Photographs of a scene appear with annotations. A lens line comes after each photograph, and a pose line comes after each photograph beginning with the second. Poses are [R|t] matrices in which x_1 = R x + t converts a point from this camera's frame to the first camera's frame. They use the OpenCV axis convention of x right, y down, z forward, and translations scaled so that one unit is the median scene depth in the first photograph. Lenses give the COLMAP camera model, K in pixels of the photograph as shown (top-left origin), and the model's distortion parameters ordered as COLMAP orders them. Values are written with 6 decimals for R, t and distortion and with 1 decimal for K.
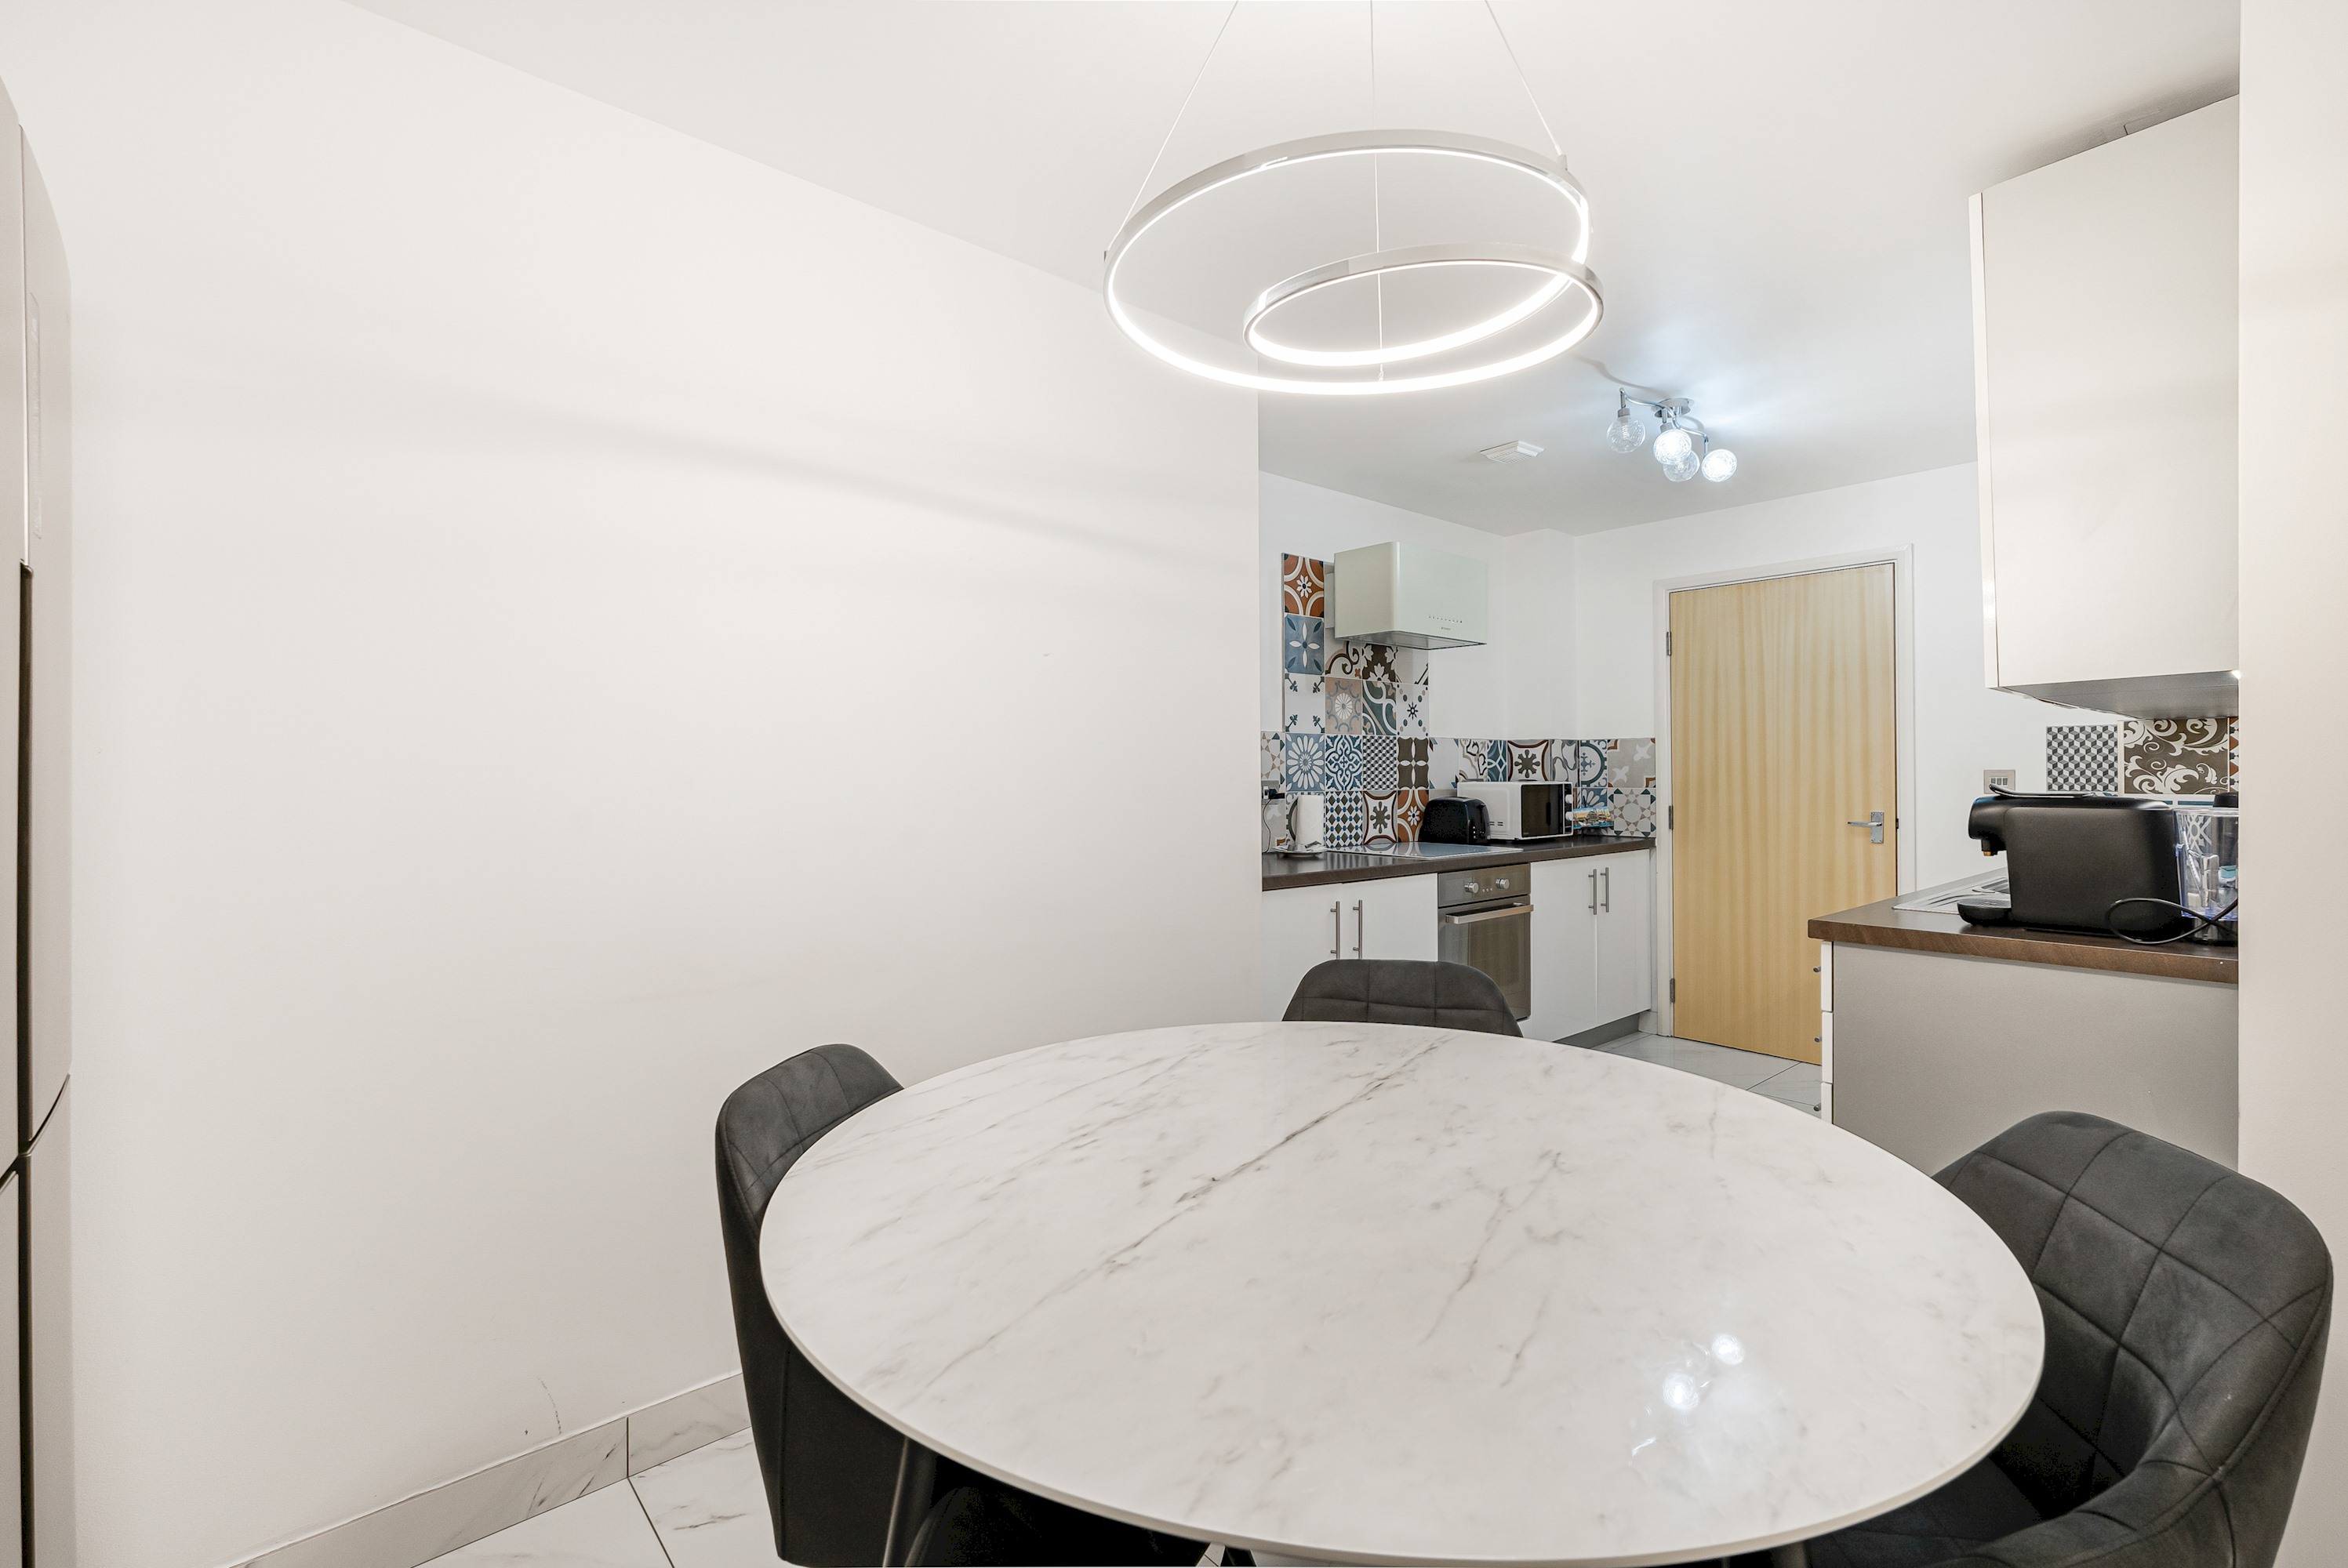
lens RADIAL K [[999.7, 0, 1183.6], [0, 999.7, 756.8], [0, 0, 1]] dist [0.000292, 0.000087]
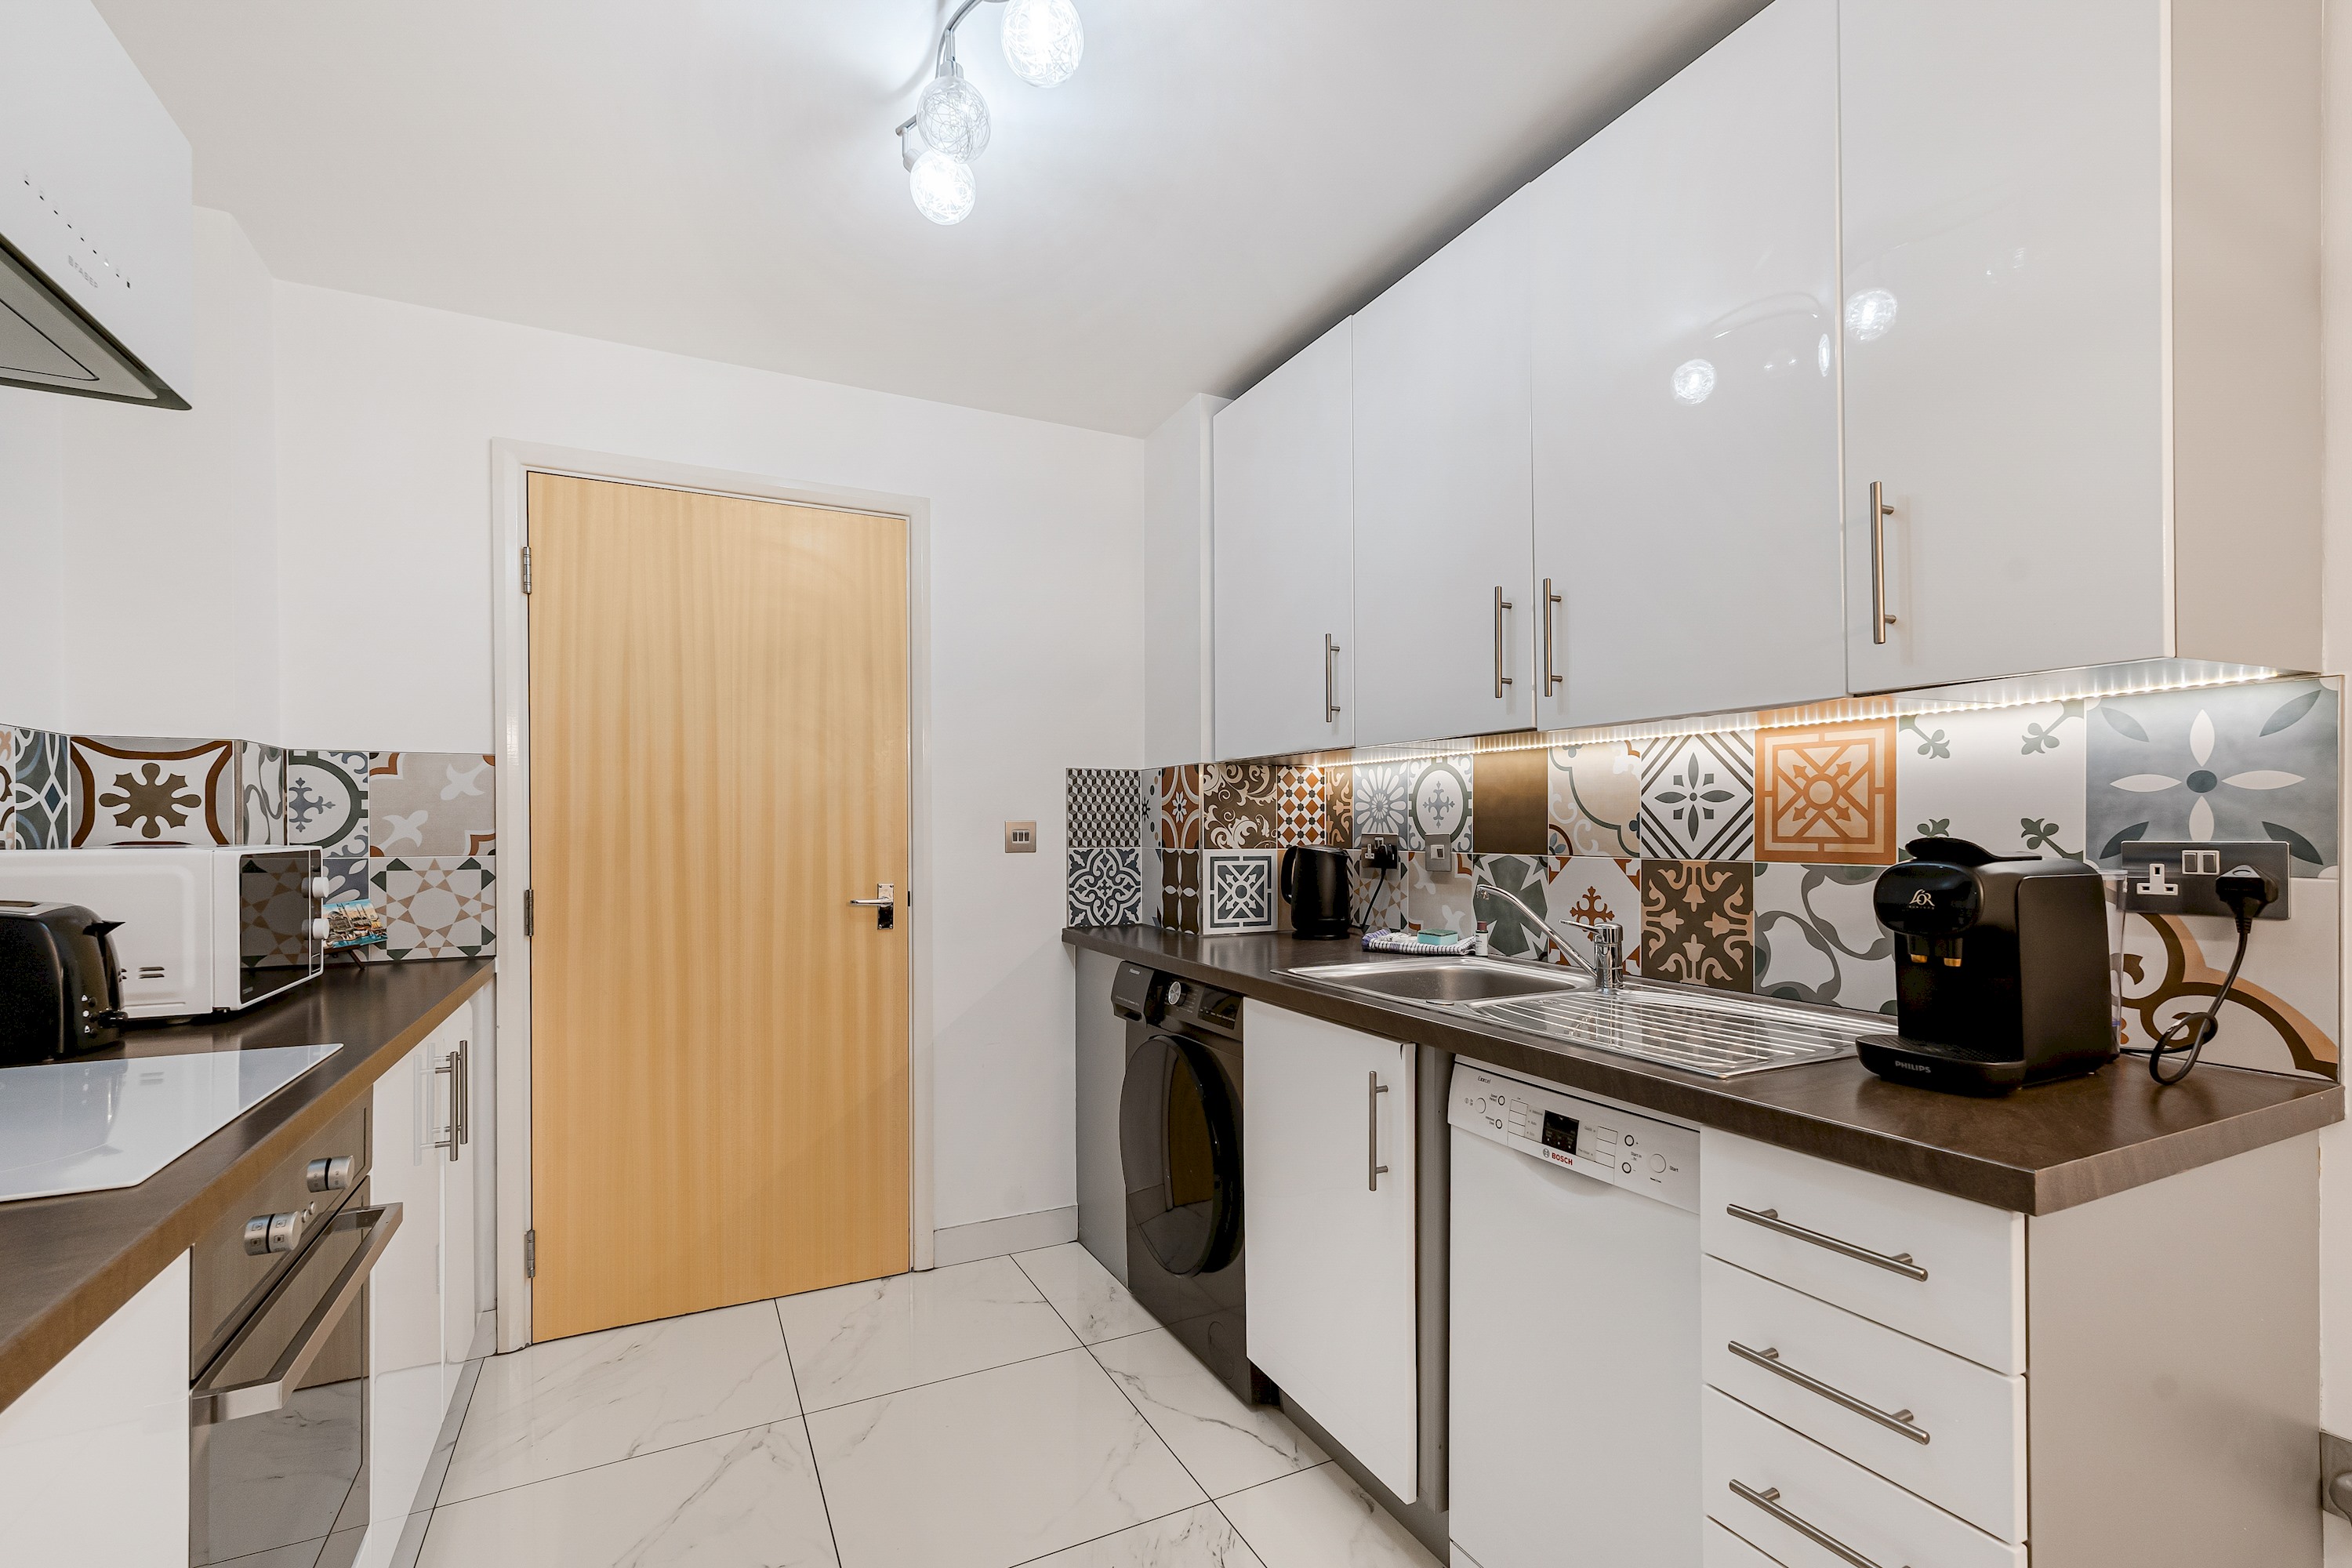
lens RADIAL K [[1026.9, 0, 1181.0], [0, 1026.9, 812.9], [0, 0, 1]] dist [0.001405, 0.000245]
pose [[0.243019, 0.015922, 0.969891, 0.065109], [-0.013952, 0.999819, -0.012918, 0.012950], [-0.969921, -0.010392, 0.243197, 0.594198]]
